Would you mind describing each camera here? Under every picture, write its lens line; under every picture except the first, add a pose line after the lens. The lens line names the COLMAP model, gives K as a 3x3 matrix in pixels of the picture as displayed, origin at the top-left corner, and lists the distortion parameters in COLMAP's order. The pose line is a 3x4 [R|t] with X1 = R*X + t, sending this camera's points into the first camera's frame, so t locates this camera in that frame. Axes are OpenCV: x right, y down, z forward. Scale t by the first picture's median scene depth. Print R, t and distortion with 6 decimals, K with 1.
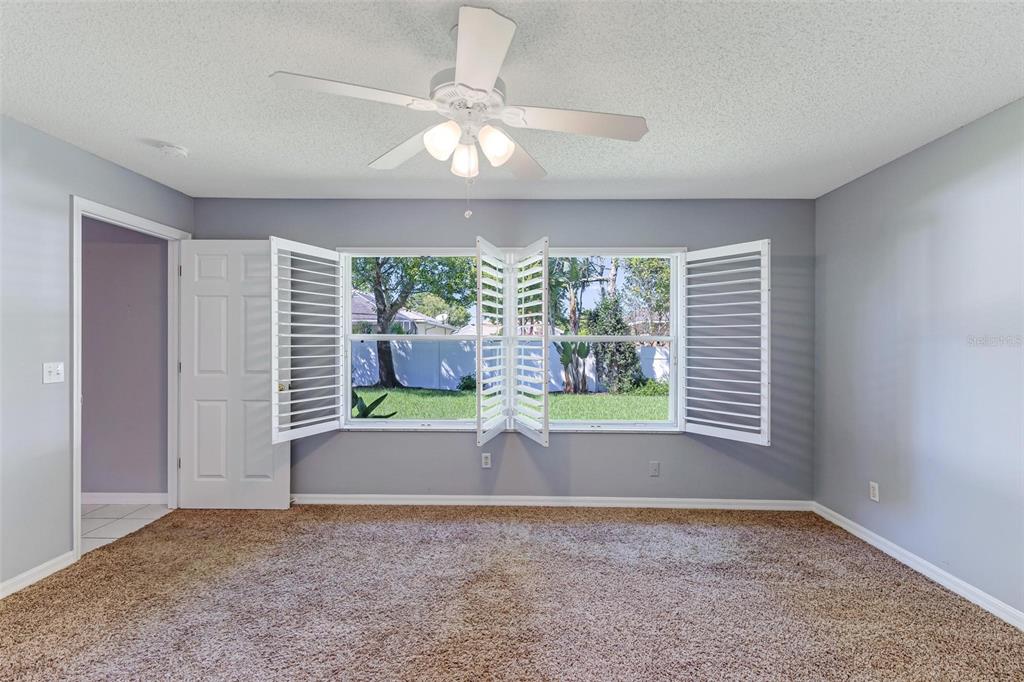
lens RADIAL K [[462.9, 0, 508.2], [0, 462.9, 341.2], [0, 0, 1]] dist [0.010942, -0.002118]
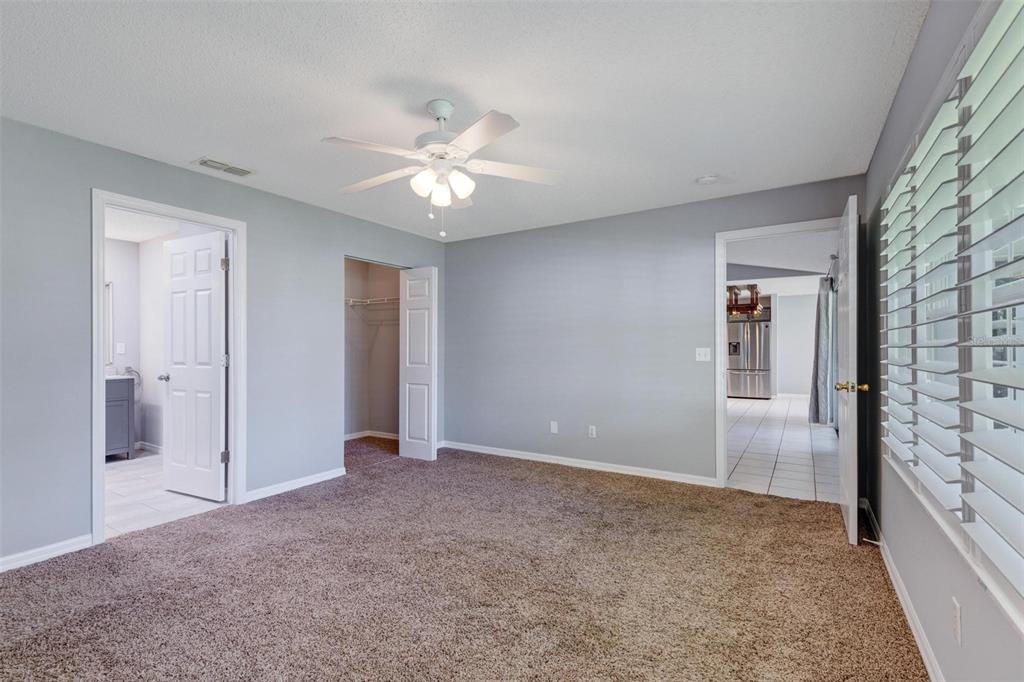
lens RADIAL K [[462.9, 0, 506.9], [0, 462.9, 342.3], [0, 0, 1]] dist [0.010942, -0.002118]
pose [[-0.510508, -0.003705, -0.859865, 0.542182], [0.005743, 0.999954, -0.007718, 0.028385], [0.859854, -0.008878, -0.510463, 1.002431]]
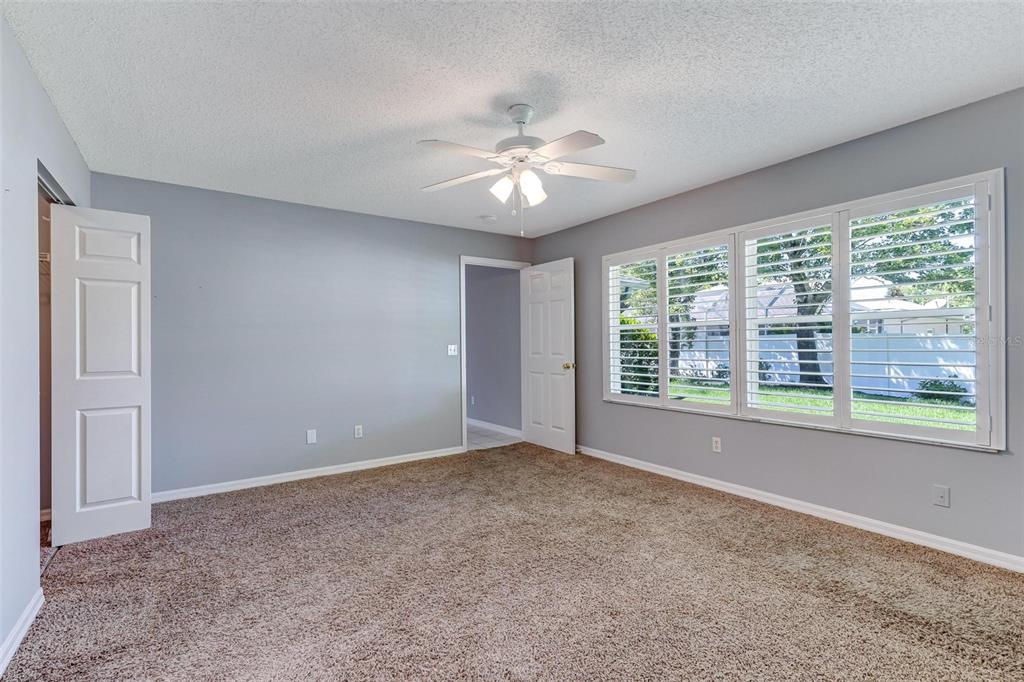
lens RADIAL K [[462.9, 0, 505.4], [0, 462.9, 344.8], [0, 0, 1]] dist [0.010942, -0.002118]
pose [[0.589198, -0.006761, -0.807960, 0.559134], [0.012825, 0.999917, 0.000985, 0.039137], [0.807887, -0.010943, 0.589236, 0.050149]]
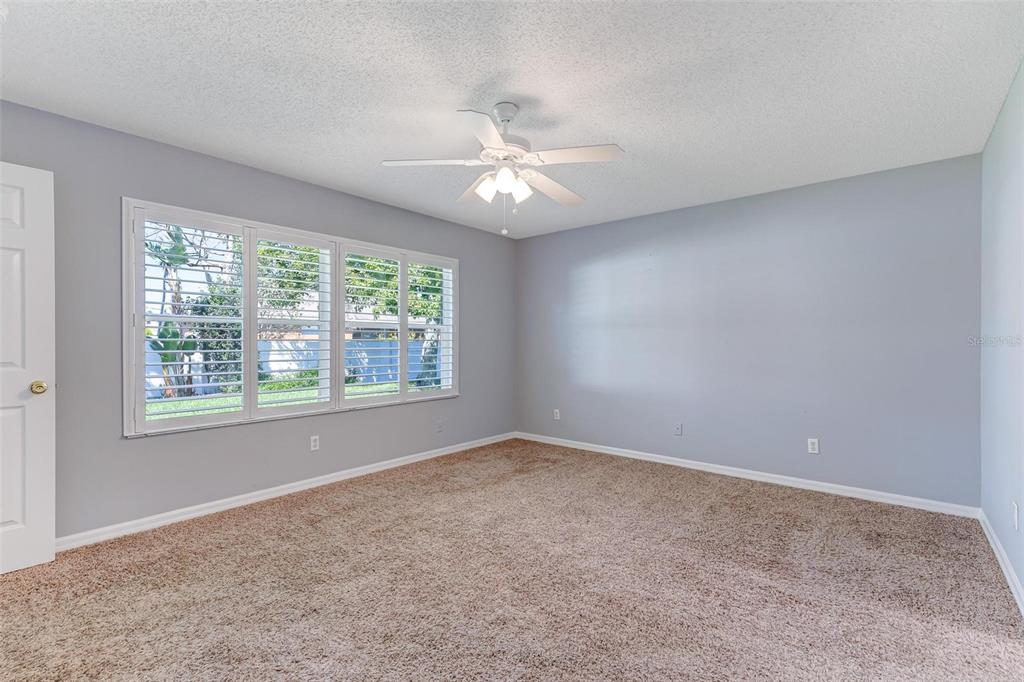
lens RADIAL K [[462.9, 0, 510.2], [0, 462.9, 343.6], [0, 0, 1]] dist [0.010942, -0.002118]
pose [[0.622553, -0.004447, 0.782565, -0.653771], [-0.003611, 0.999957, 0.008555, 0.032381], [-0.782569, -0.008152, 0.622510, 0.037004]]
